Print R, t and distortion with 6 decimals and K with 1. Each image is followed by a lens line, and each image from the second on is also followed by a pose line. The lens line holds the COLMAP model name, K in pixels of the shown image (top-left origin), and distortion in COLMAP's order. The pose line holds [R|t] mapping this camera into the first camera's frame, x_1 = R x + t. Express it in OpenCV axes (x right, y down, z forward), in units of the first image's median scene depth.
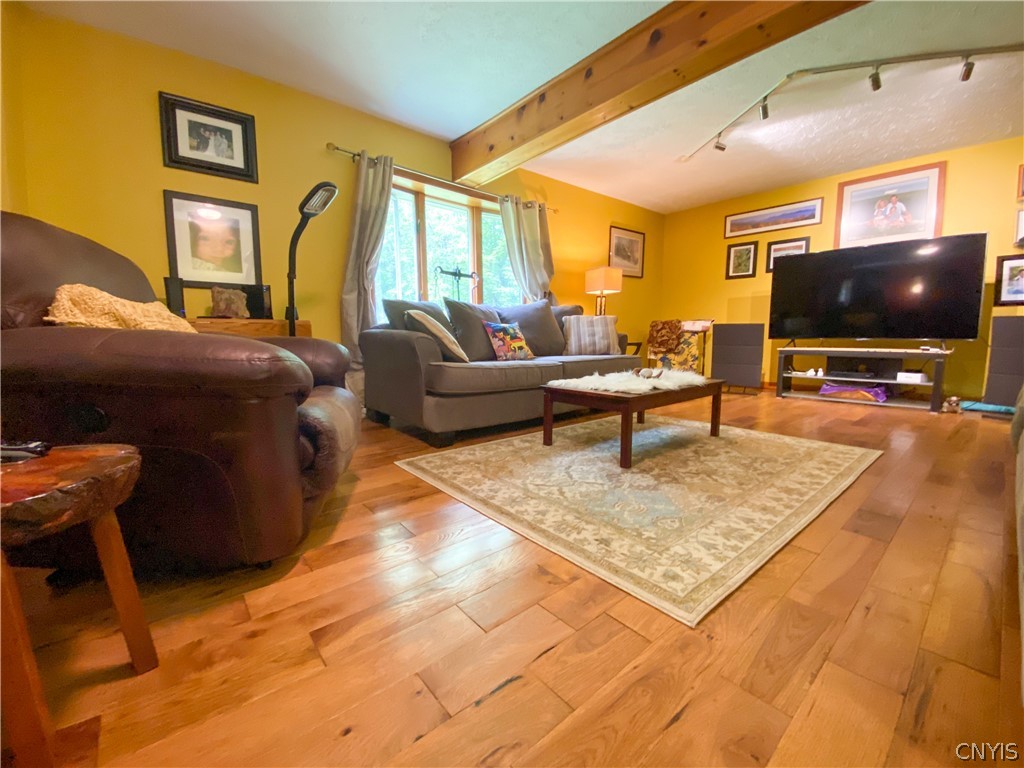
lens RADIAL K [[415.8, 0, 518.5], [0, 415.8, 381.2], [0, 0, 1]] dist [0.010283, -0.015273]
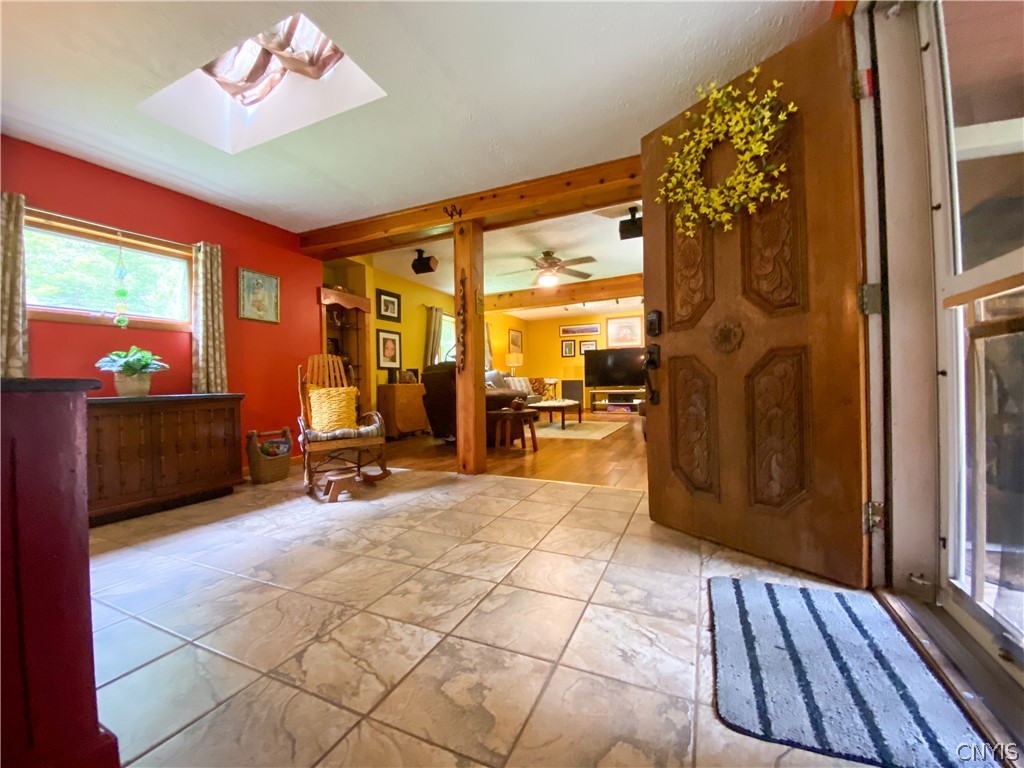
lens RADIAL K [[415.8, 0, 520.7], [0, 415.8, 381.8], [0, 0, 1]] dist [0.010283, -0.015273]
pose [[0.899080, -0.013204, 0.437585, -0.650047], [0.064703, 0.992575, -0.102992, 0.072111], [-0.432976, 0.120912, 0.893259, -0.791072]]
